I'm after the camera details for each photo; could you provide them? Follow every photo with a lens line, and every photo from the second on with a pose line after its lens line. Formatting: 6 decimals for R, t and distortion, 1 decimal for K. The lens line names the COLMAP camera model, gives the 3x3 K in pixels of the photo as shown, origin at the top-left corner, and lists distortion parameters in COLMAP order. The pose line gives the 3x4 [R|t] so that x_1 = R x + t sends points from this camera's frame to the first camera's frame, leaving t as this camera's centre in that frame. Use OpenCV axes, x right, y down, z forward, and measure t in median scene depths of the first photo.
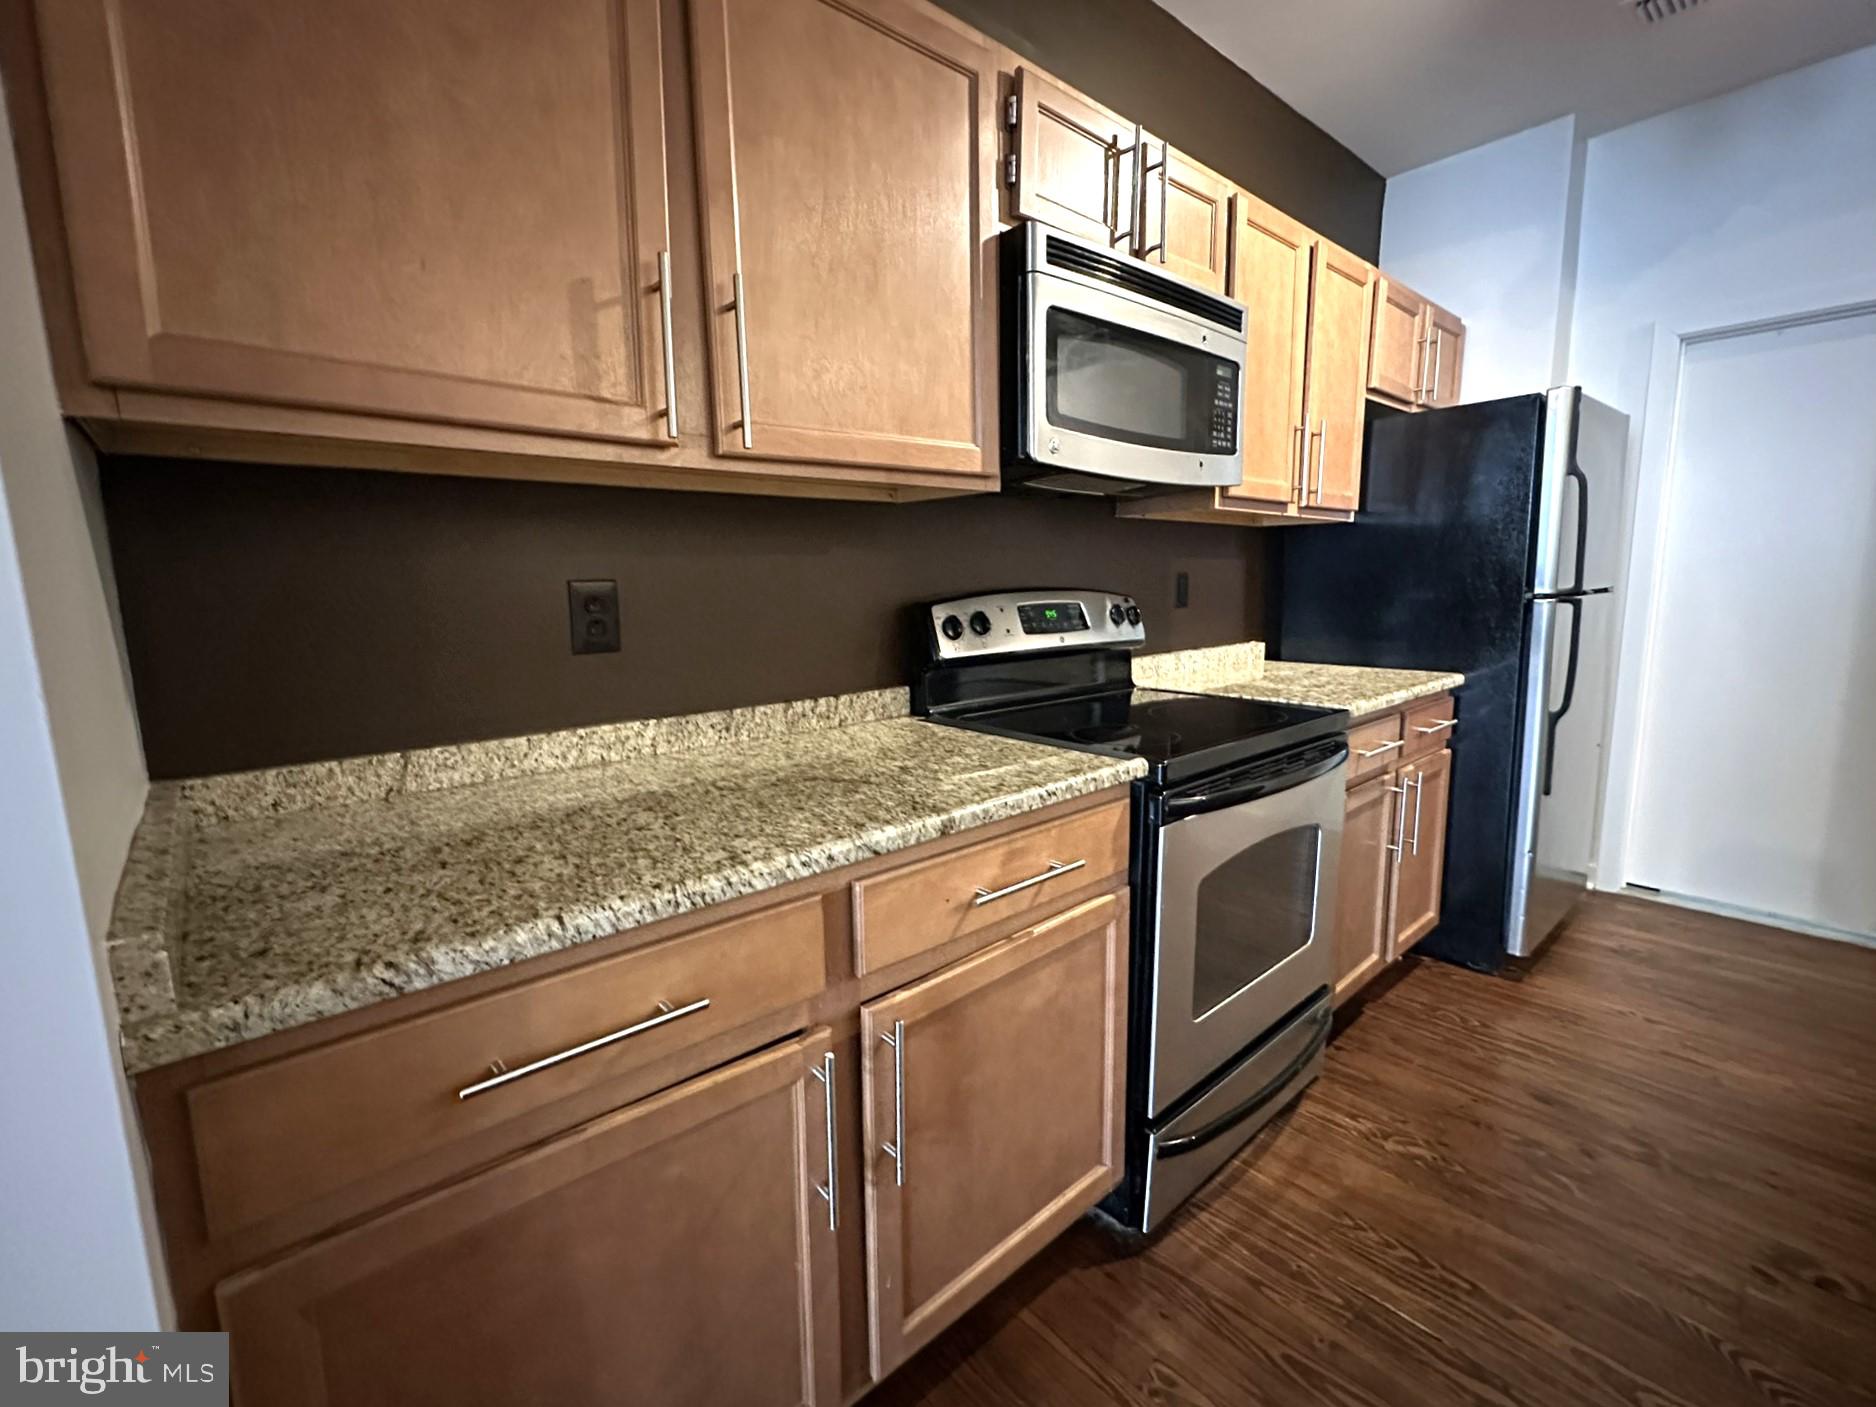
lens RADIAL K [[815.7, 0, 938.8], [0, 815.7, 700.6], [0, 0, 1]] dist [-0.001742, -0.000144]
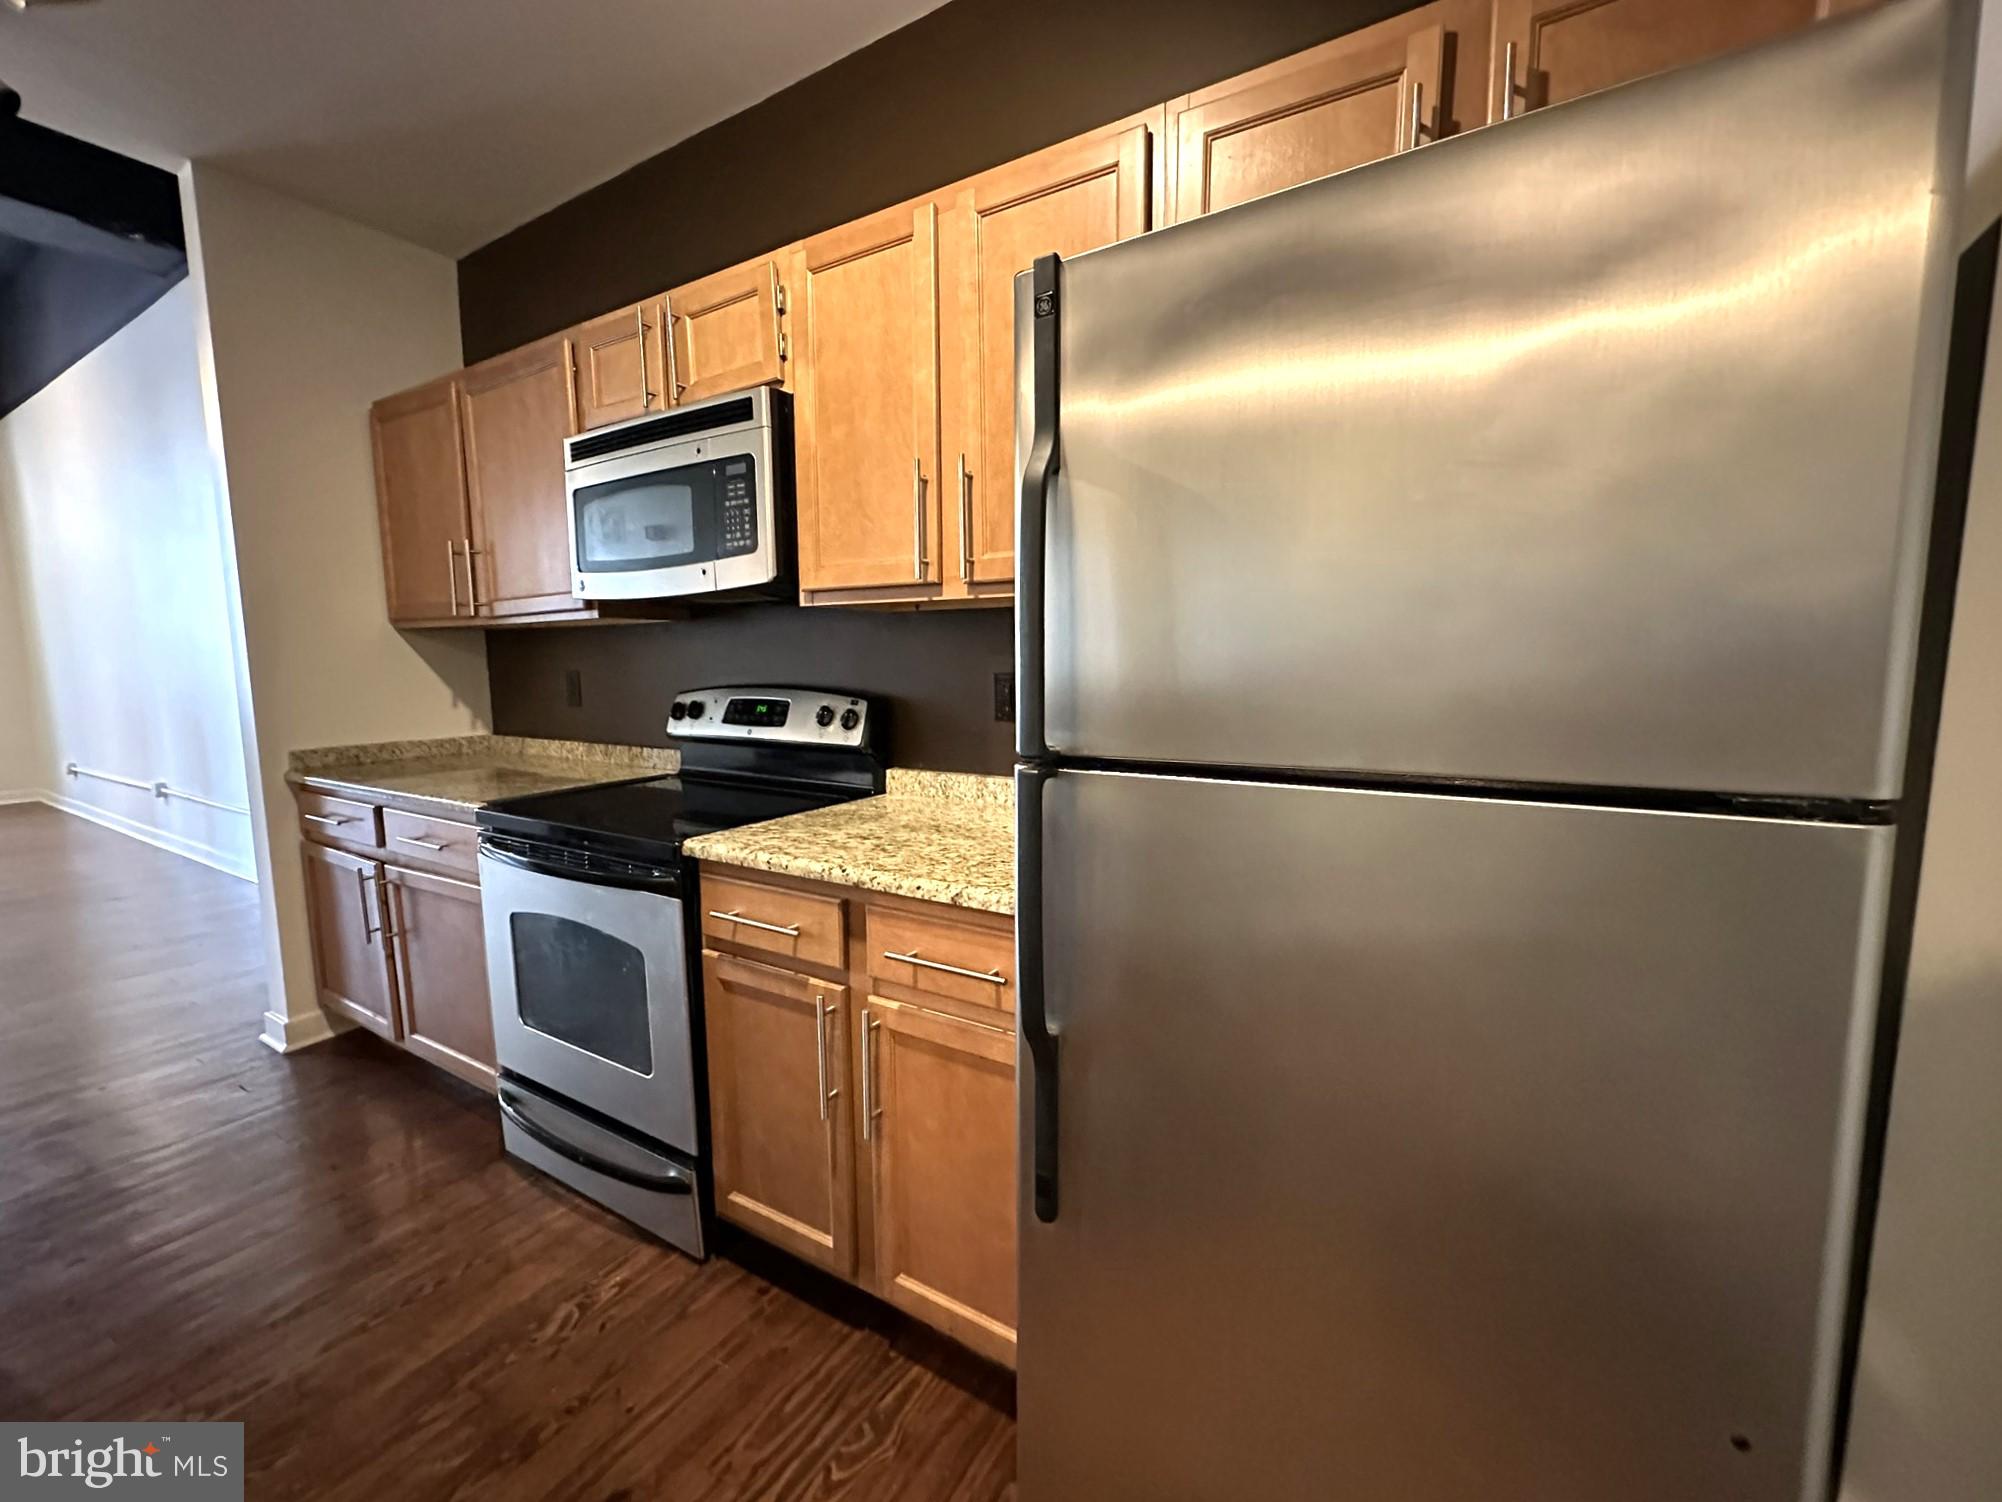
lens RADIAL K [[817.0, 0, 997.9], [0, 817.0, 747.7], [0, 0, 1]] dist [-0.001104, -0.000049]
pose [[0.286025, 0.119665, -0.950721, 1.484299], [-0.136801, 0.987108, 0.083088, -0.217321], [0.948407, 0.106295, 0.298707, 1.113501]]
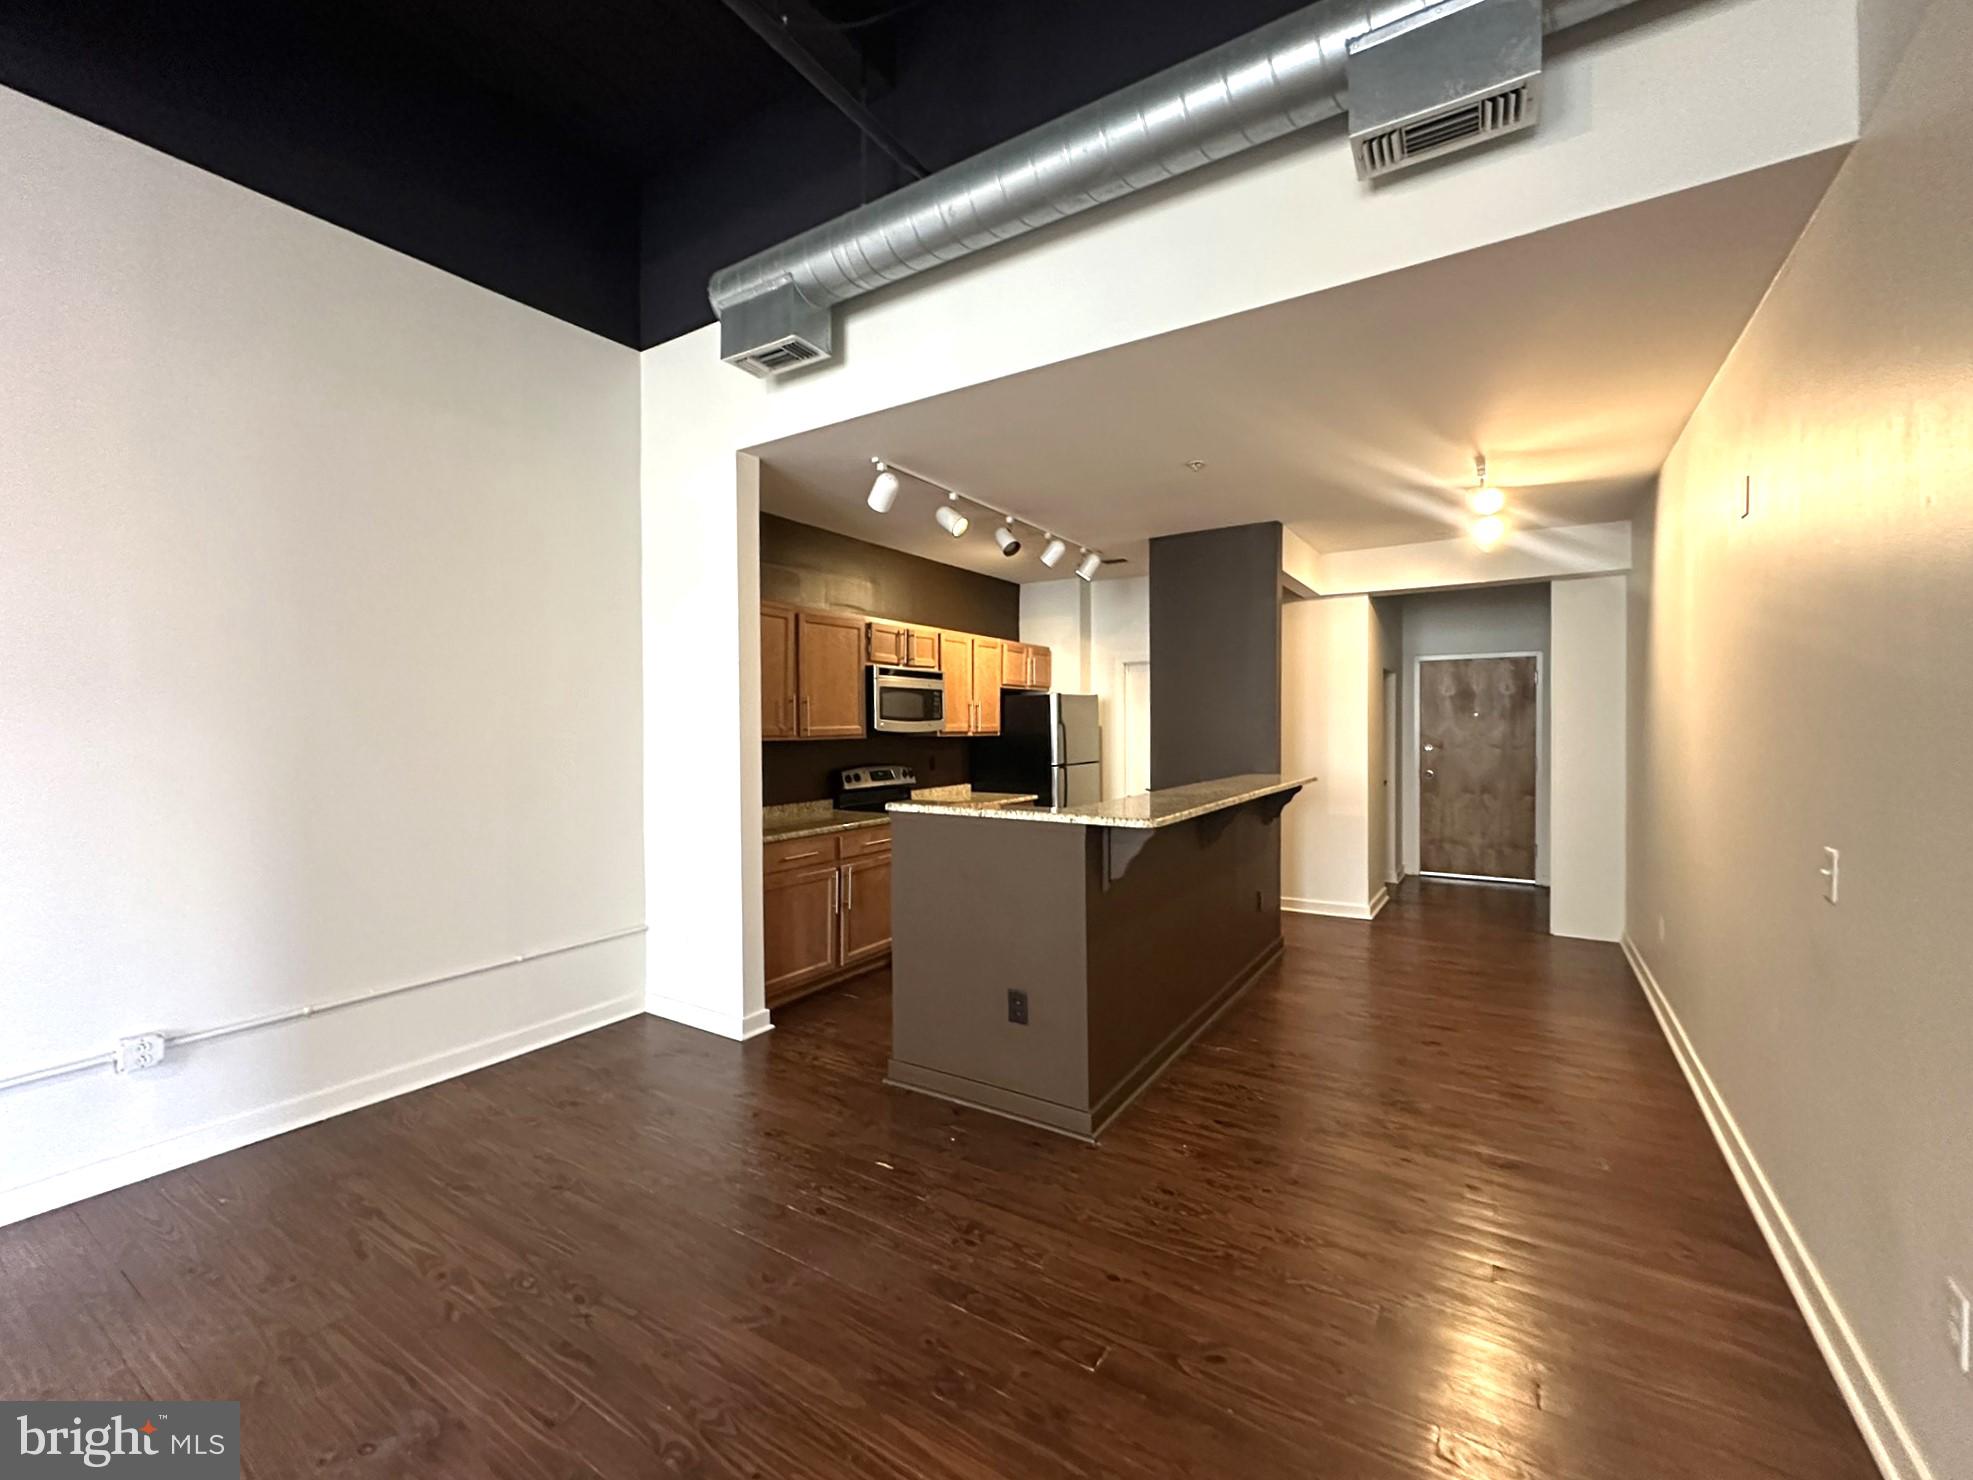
lens RADIAL K [[820.1, 0, 991.8], [0, 820.1, 740.3], [0, 0, 1]] dist [0.000148, 0.000066]
pose [[0.959532, 0.003737, 0.281576, -0.328668], [0.034675, 0.990735, -0.131312, 0.184946], [-0.279458, 0.135761, 0.950512, -2.043249]]
